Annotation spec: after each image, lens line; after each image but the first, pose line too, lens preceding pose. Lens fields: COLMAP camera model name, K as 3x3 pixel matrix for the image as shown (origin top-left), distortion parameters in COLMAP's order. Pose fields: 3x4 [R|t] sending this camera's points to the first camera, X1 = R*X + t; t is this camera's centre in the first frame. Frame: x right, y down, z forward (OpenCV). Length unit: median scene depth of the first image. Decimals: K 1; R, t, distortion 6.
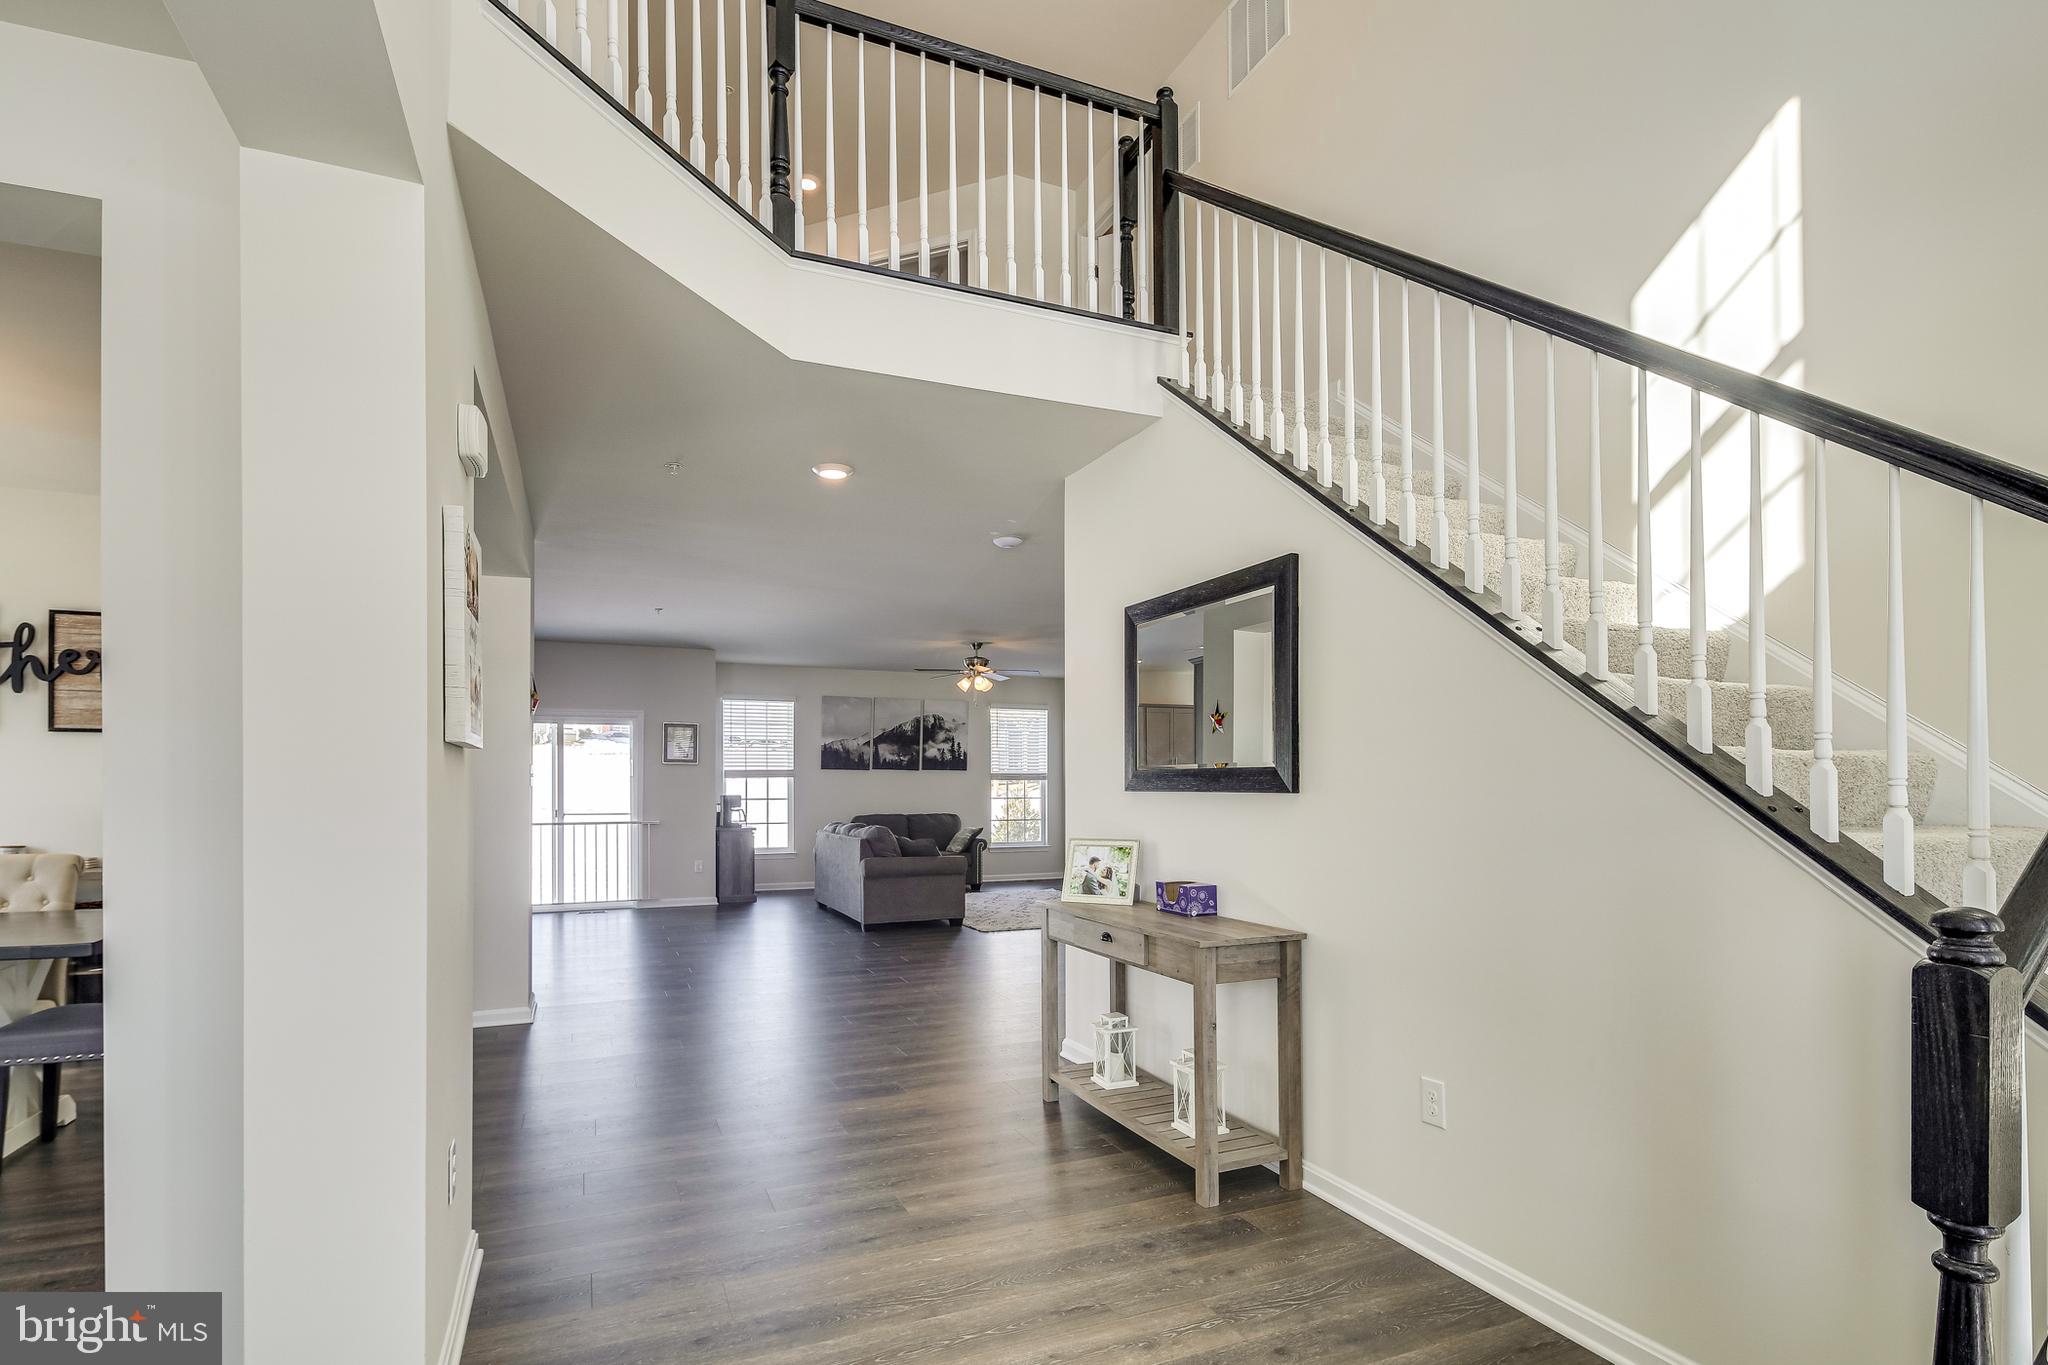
lens RADIAL K [[993.9, 0, 1015.9], [0, 993.9, 782.8], [0, 0, 1]] dist [0.004435, -0.000739]
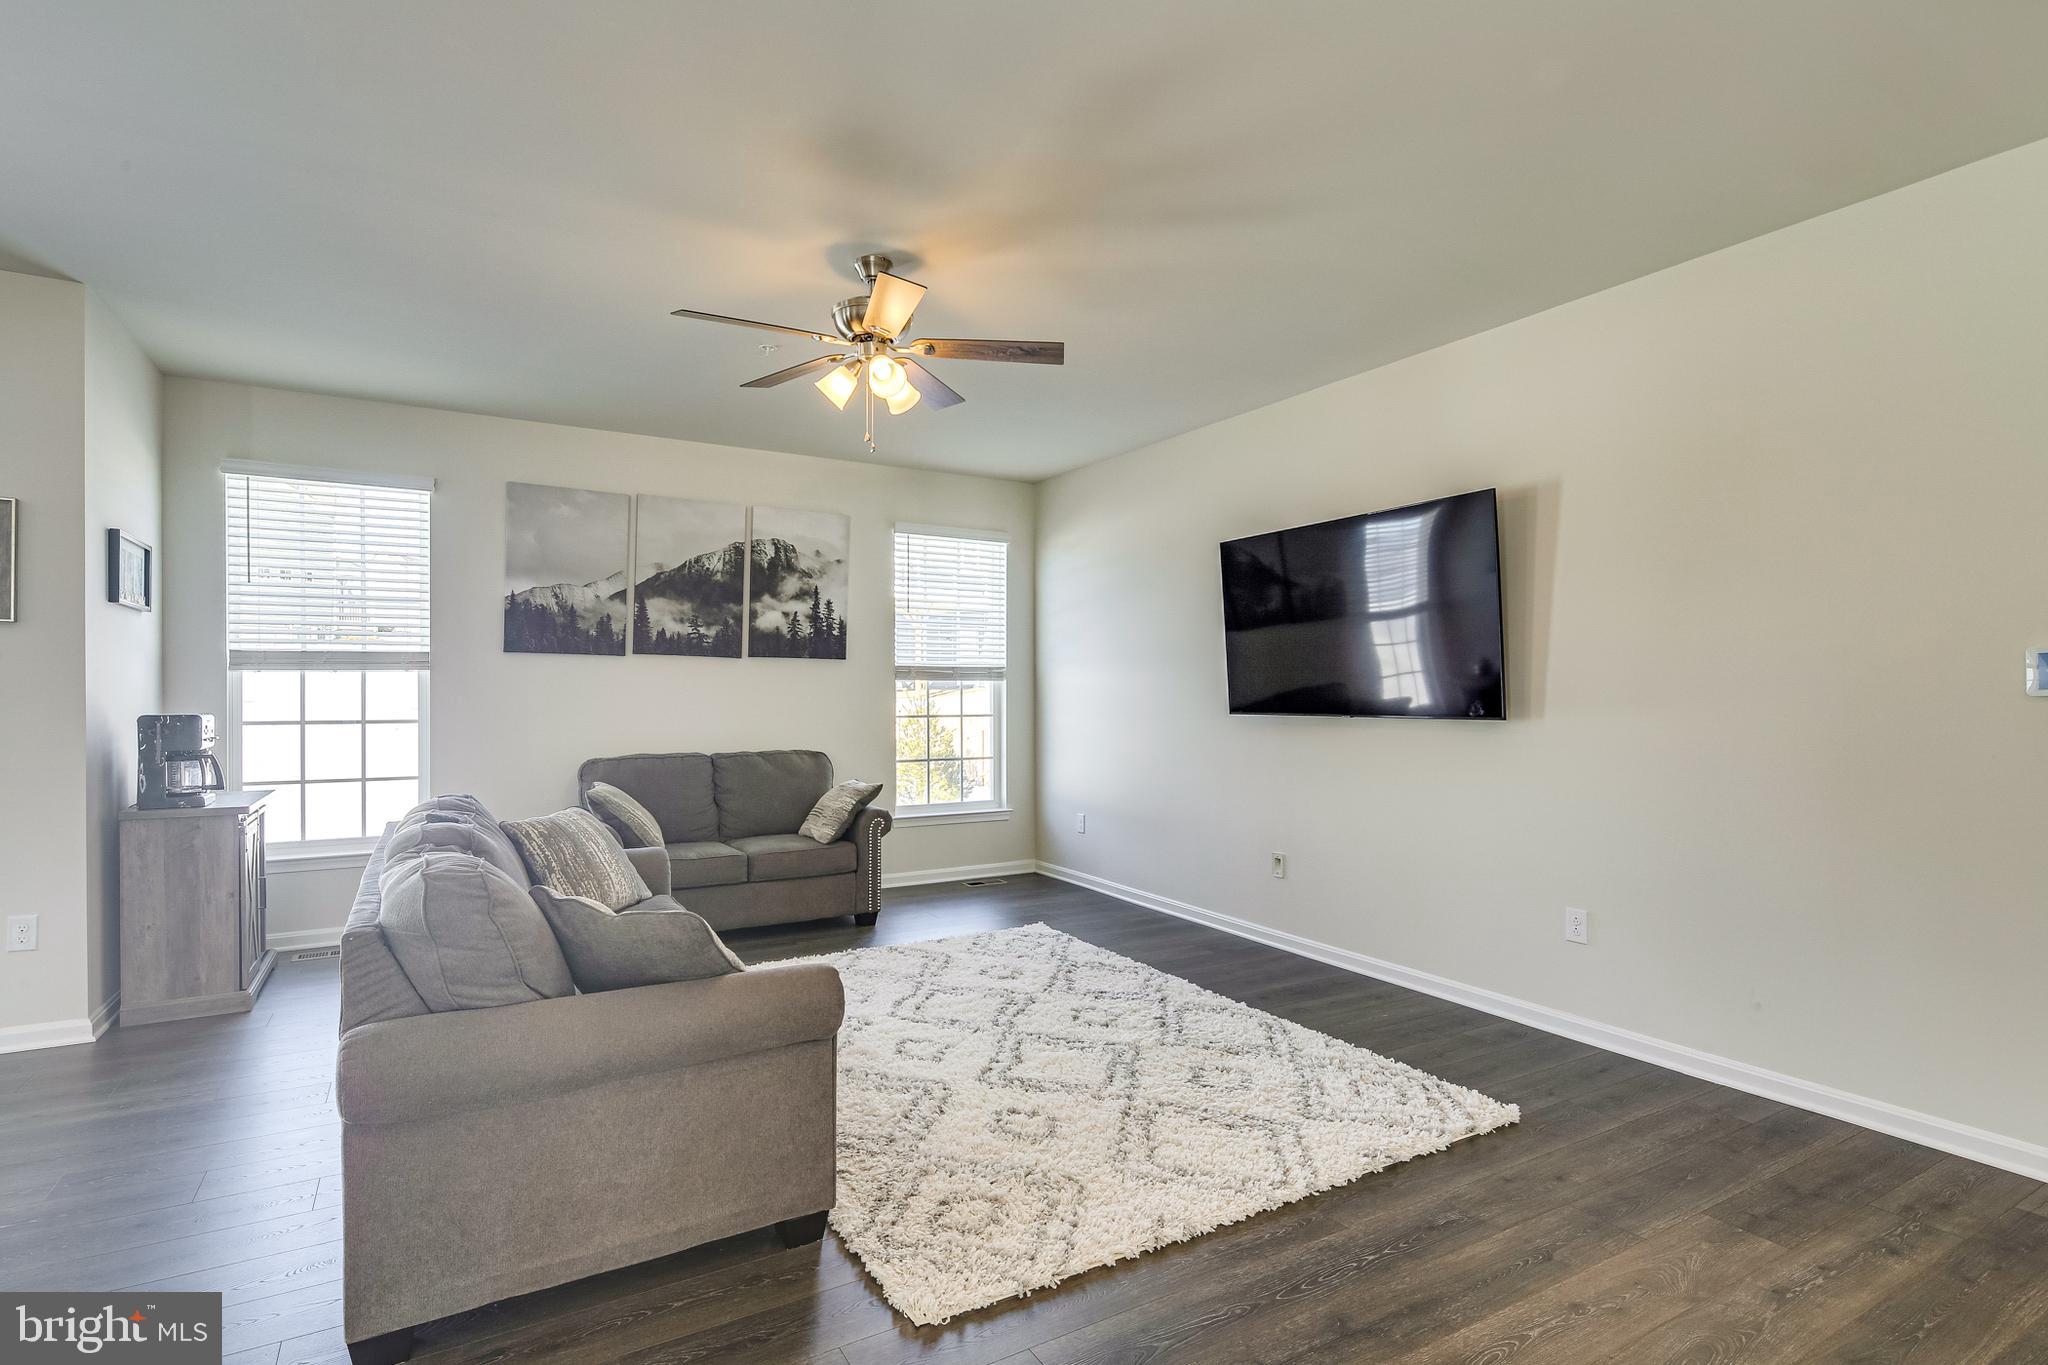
lens RADIAL K [[993.9, 0, 1012.7], [0, 993.9, 700.2], [0, 0, 1]] dist [0.004435, -0.000739]
pose [[0.993336, 0.001891, 0.115236, -0.025324], [-0.003246, 0.999928, 0.011569, 0.001413], [-0.115206, -0.011866, 0.993271, 0.527301]]
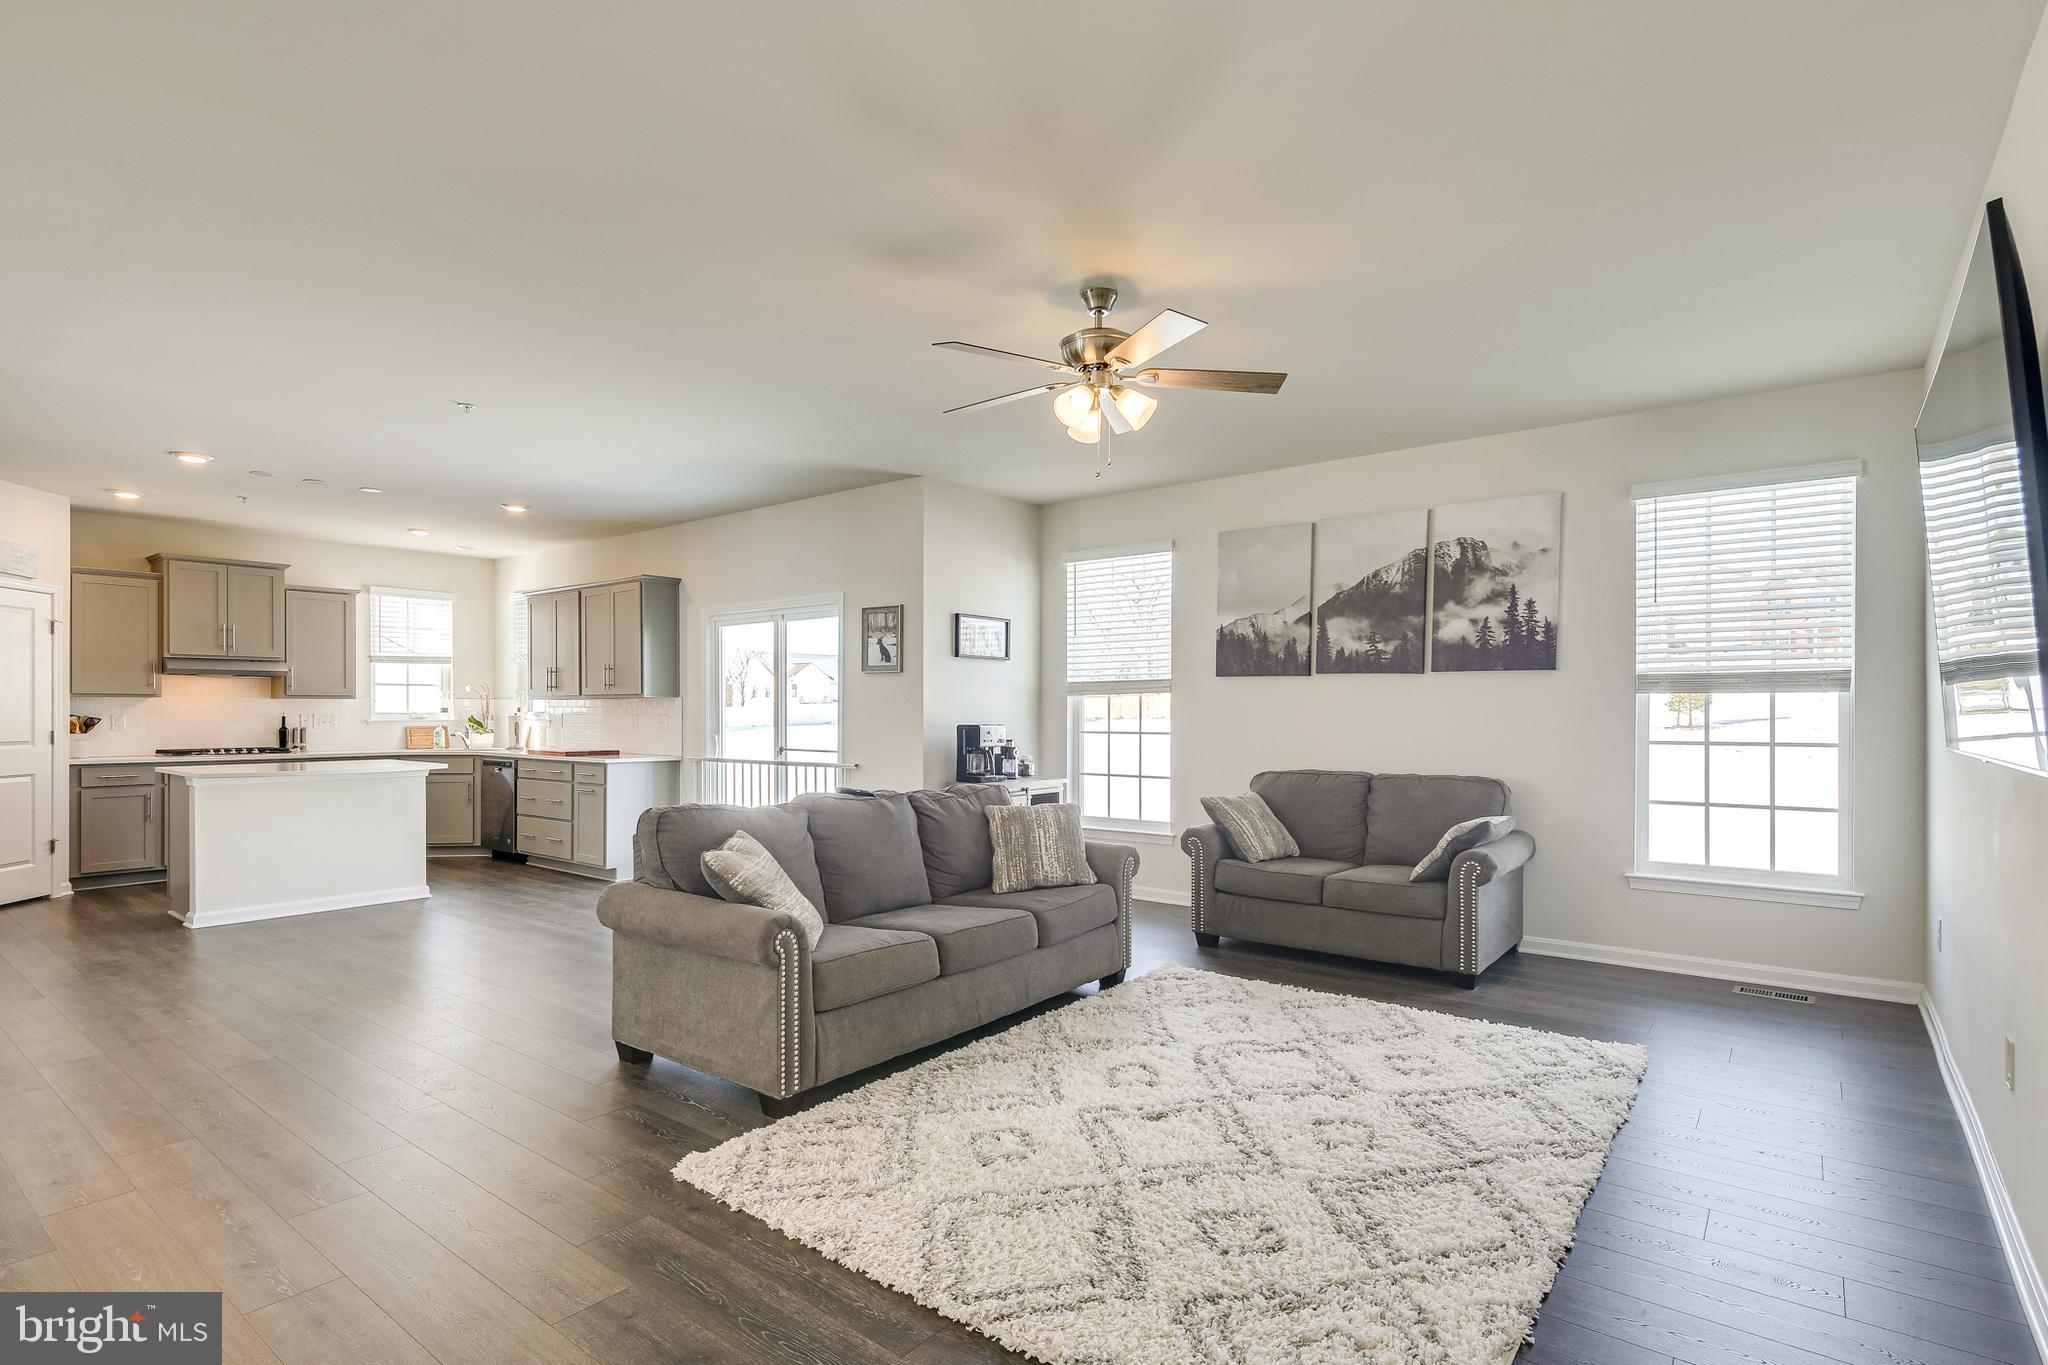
lens RADIAL K [[993.9, 0, 1017.9], [0, 993.9, 714.0], [0, 0, 1]] dist [0.004435, -0.000739]
pose [[0.480500, 0.004512, -0.876983, 0.195671], [0.003405, 0.999970, 0.007010, 0.001536], [0.876988, -0.006355, 0.480470, 0.643022]]
